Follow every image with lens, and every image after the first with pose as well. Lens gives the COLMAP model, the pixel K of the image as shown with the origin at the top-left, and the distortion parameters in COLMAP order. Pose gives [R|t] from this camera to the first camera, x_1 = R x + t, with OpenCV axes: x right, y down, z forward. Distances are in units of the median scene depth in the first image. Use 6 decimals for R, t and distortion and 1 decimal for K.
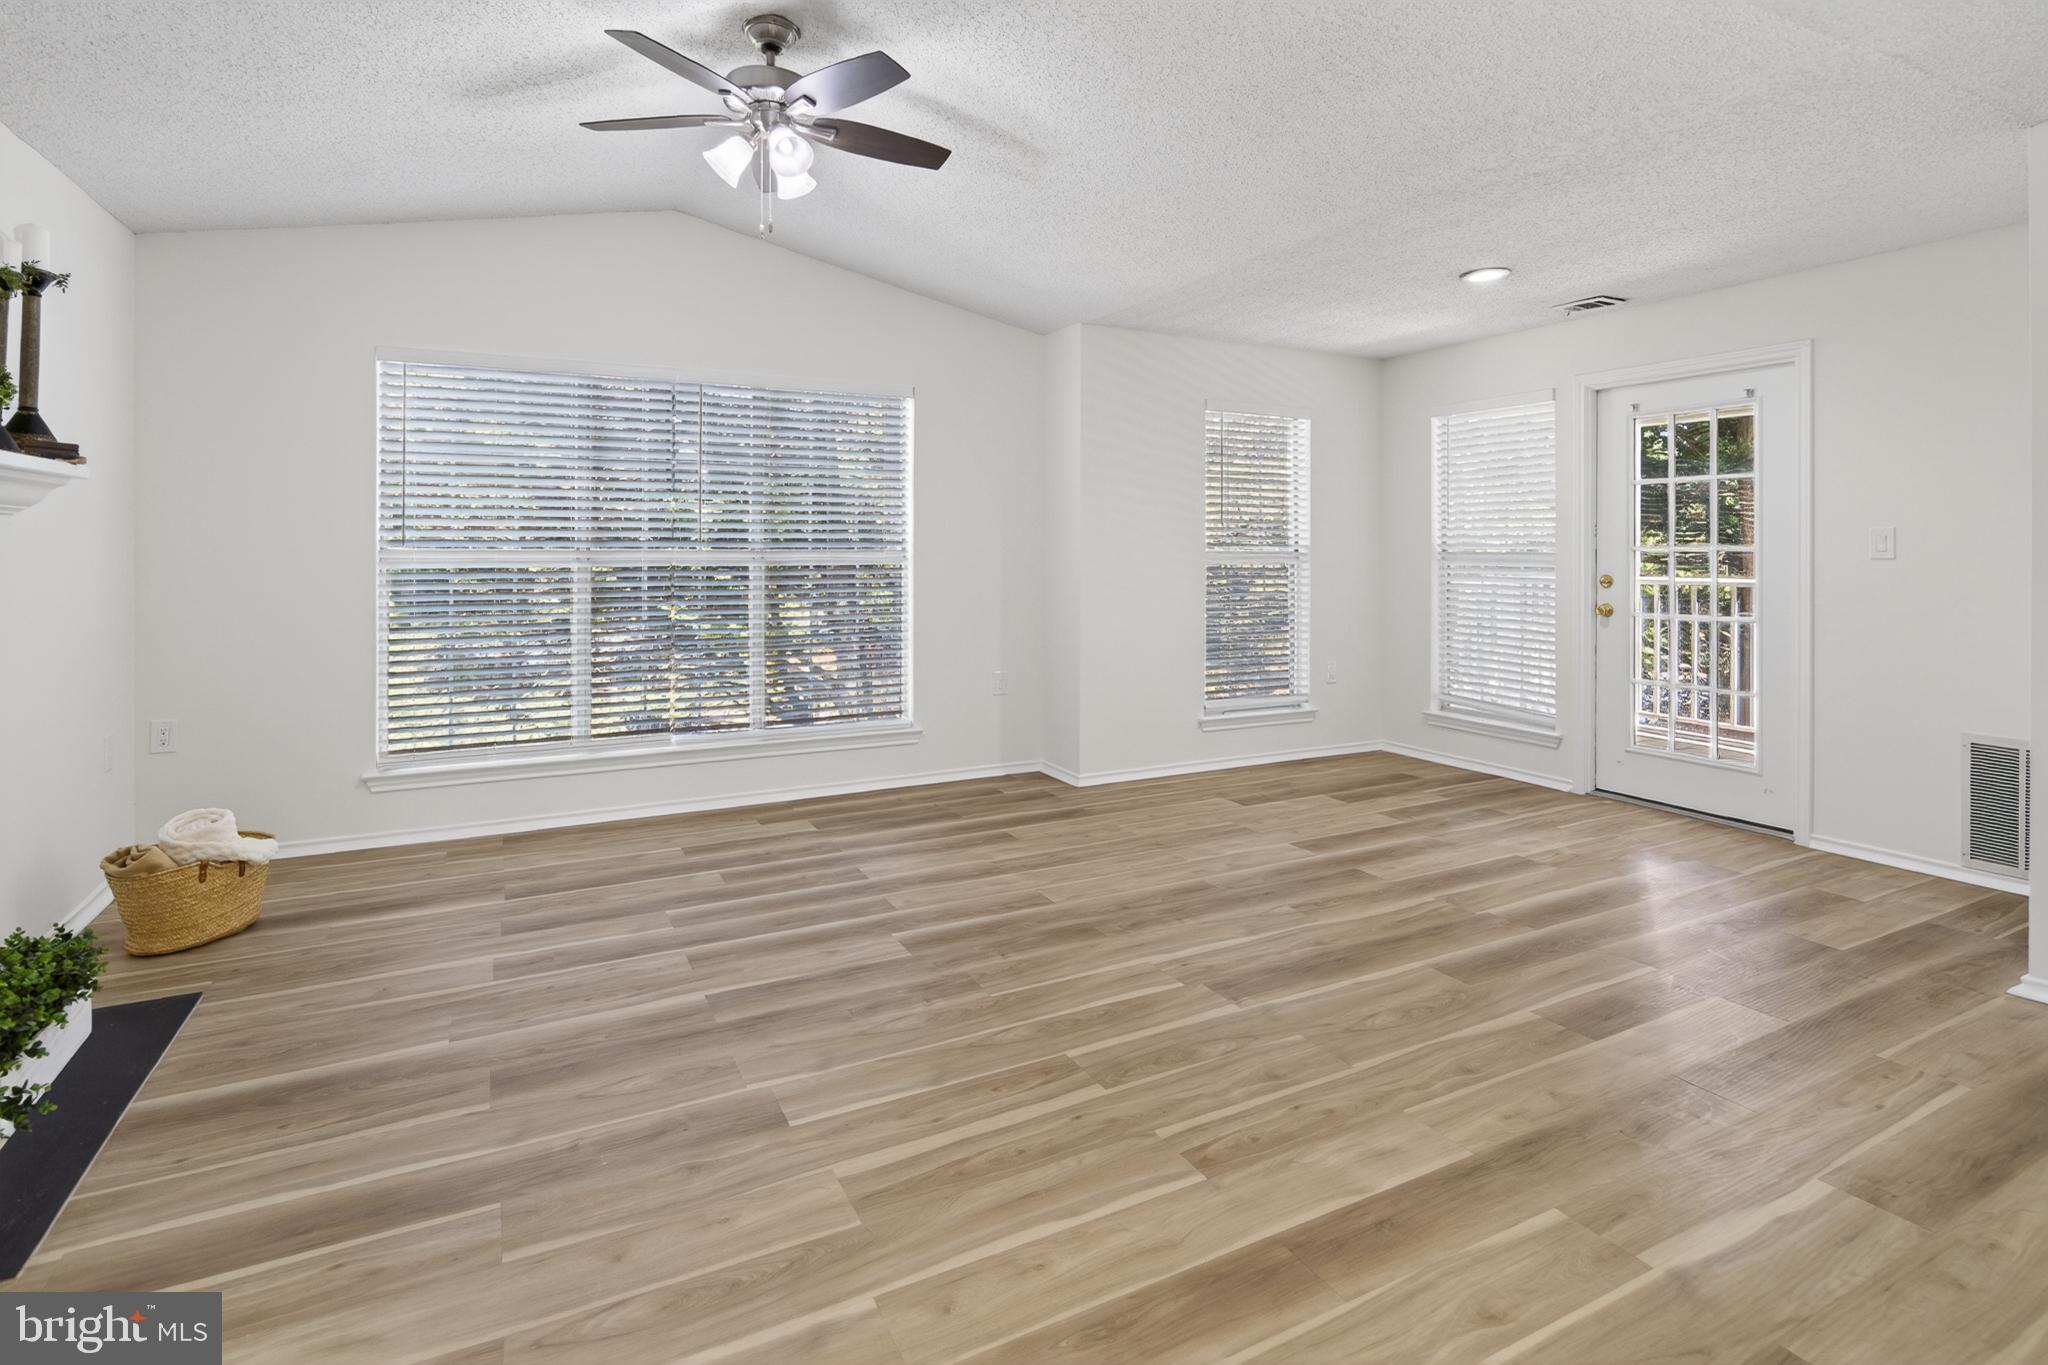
lens RADIAL K [[1000.6, 0, 1018.4], [0, 1000.6, 547.2], [0, 0, 1]] dist [0.001547, 0.000426]
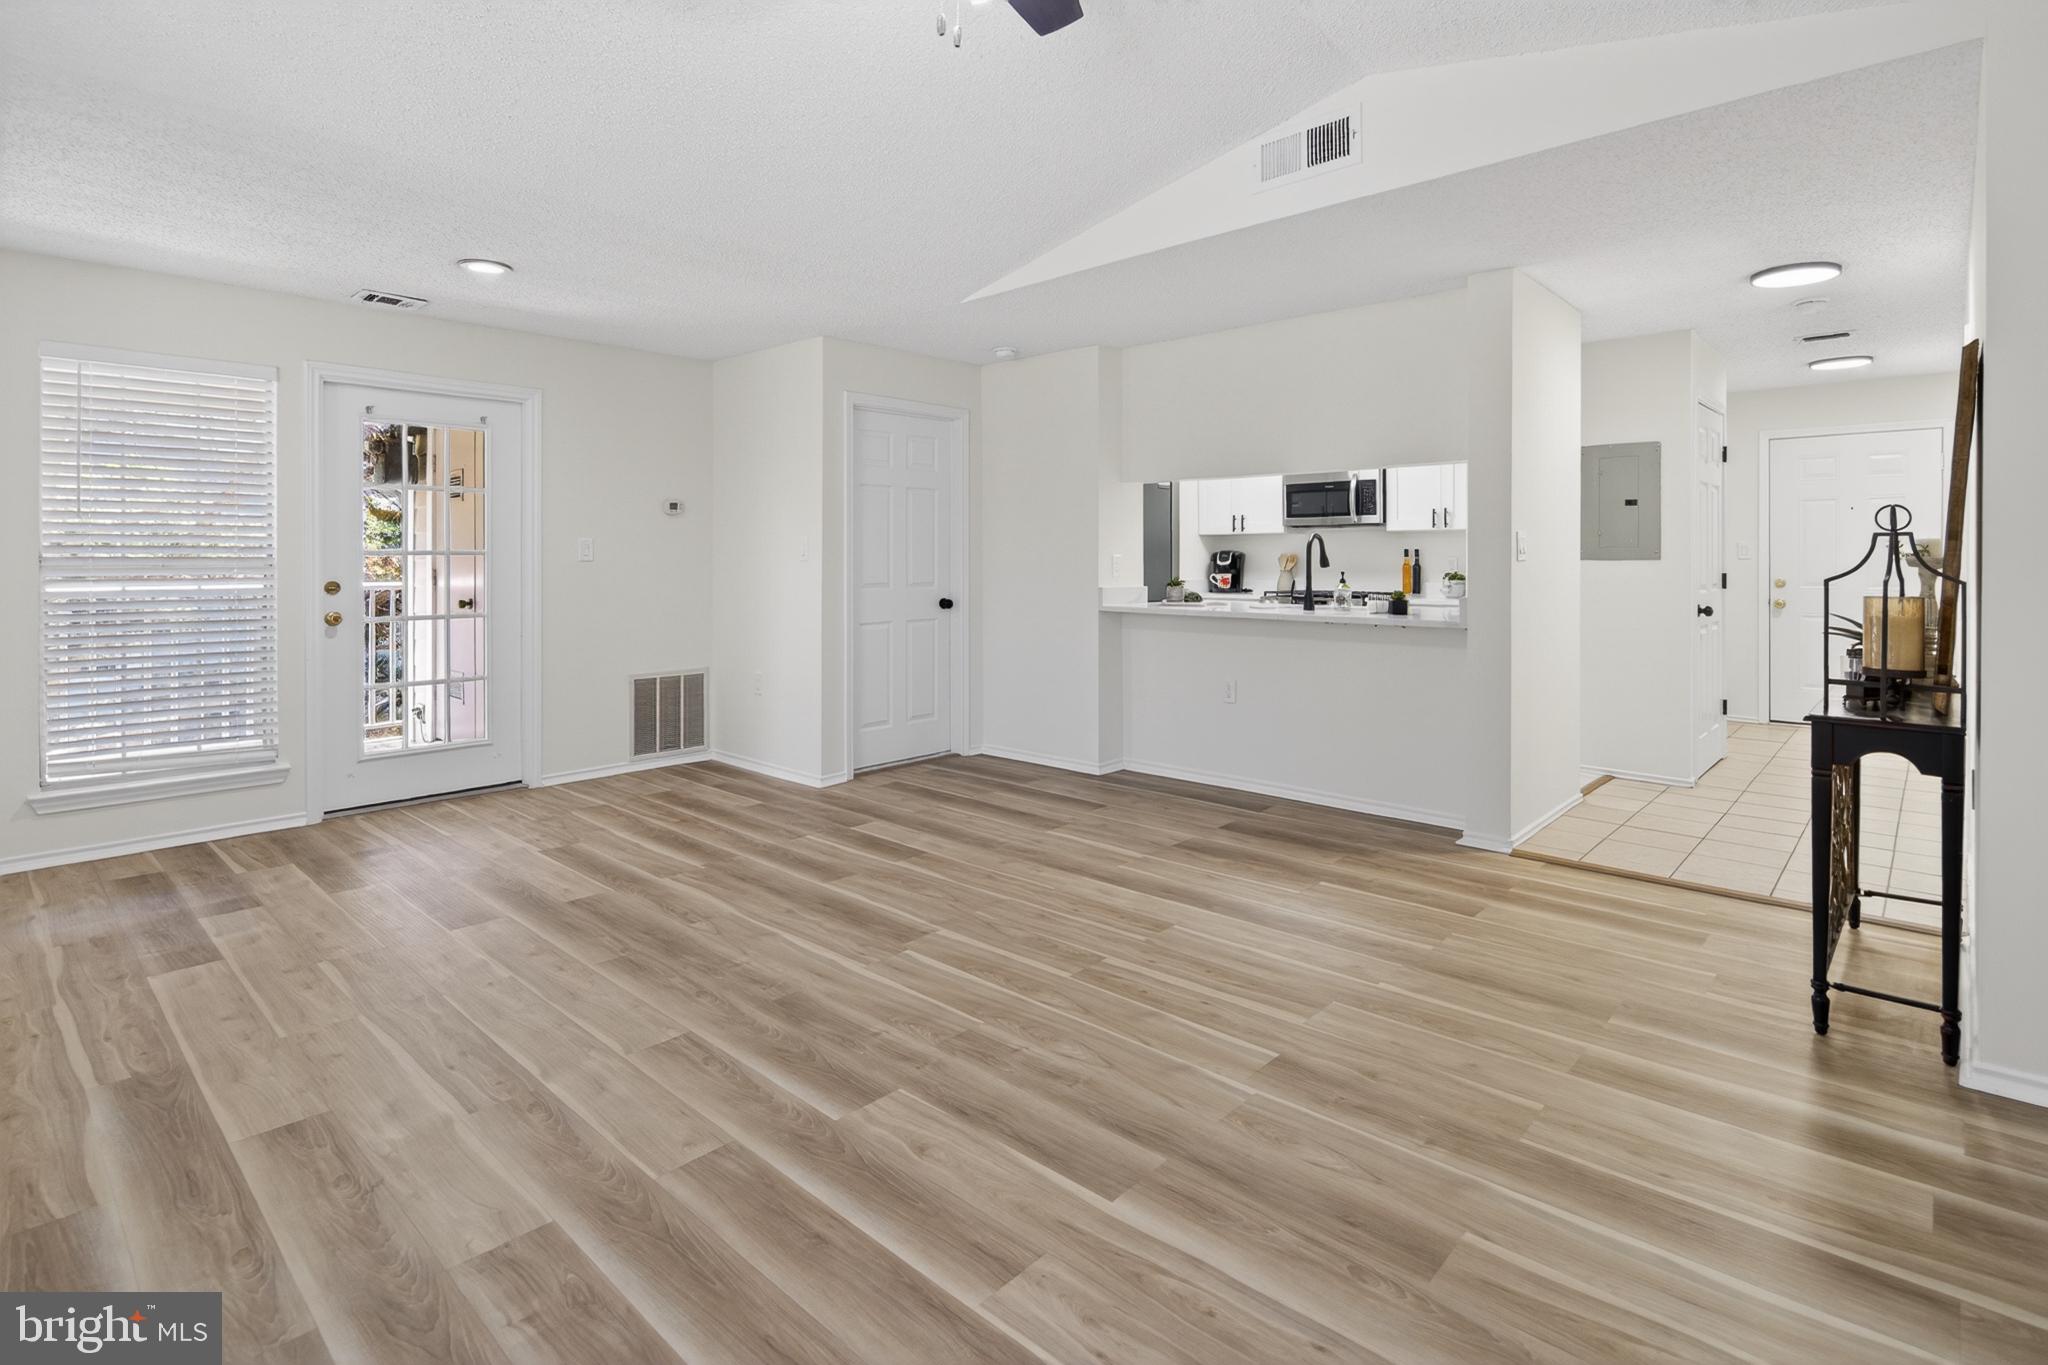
lens RADIAL K [[1000.6, 0, 1018.4], [0, 1000.6, 547.2], [0, 0, 1]] dist [0.001547, 0.000426]
pose [[-0.329227, 0.006843, 0.944226, -0.960013], [-0.003050, 0.999961, -0.008310, 0.004012], [-0.944246, -0.005616, -0.329193, 1.310283]]
